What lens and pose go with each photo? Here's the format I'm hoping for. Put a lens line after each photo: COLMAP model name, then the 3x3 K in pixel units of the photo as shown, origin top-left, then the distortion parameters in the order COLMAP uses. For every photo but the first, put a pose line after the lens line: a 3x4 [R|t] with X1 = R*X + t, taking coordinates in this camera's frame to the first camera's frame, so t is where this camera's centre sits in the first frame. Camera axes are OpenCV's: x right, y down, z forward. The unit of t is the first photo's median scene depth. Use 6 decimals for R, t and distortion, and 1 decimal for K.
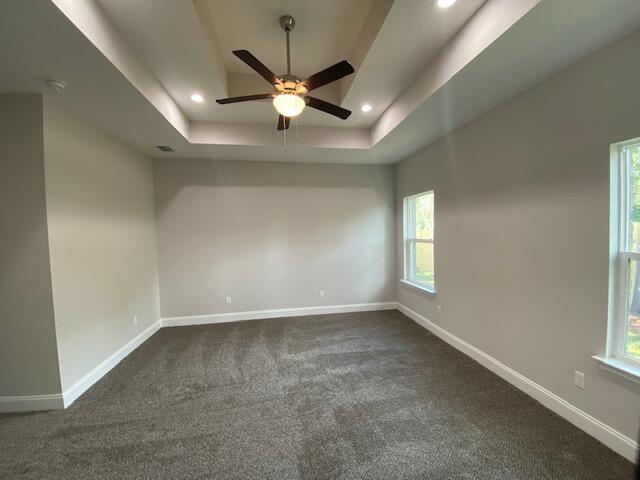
lens RADIAL K [[258.6, 0, 320.0], [0, 258.6, 240.0], [0, 0, 1]] dist [0.033086, -0.025613]
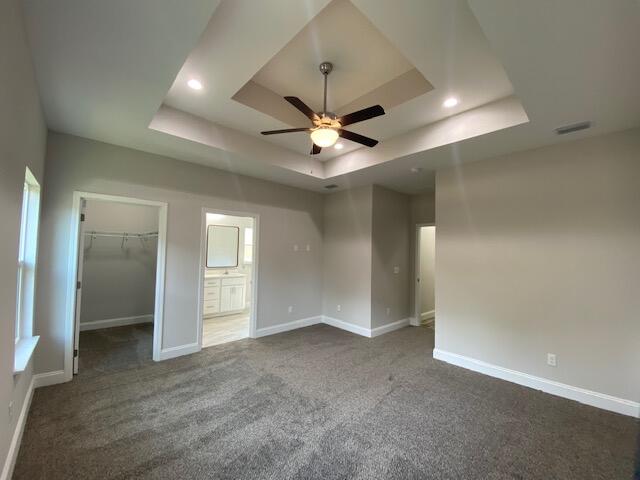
lens RADIAL K [[258.6, 0, 320.0], [0, 258.6, 240.0], [0, 0, 1]] dist [0.033086, -0.025613]
pose [[-0.830094, -0.017714, -0.557341, 0.524395], [-0.028073, 0.999555, 0.010044, -0.073491], [0.556916, 0.023984, -0.830223, 1.952930]]
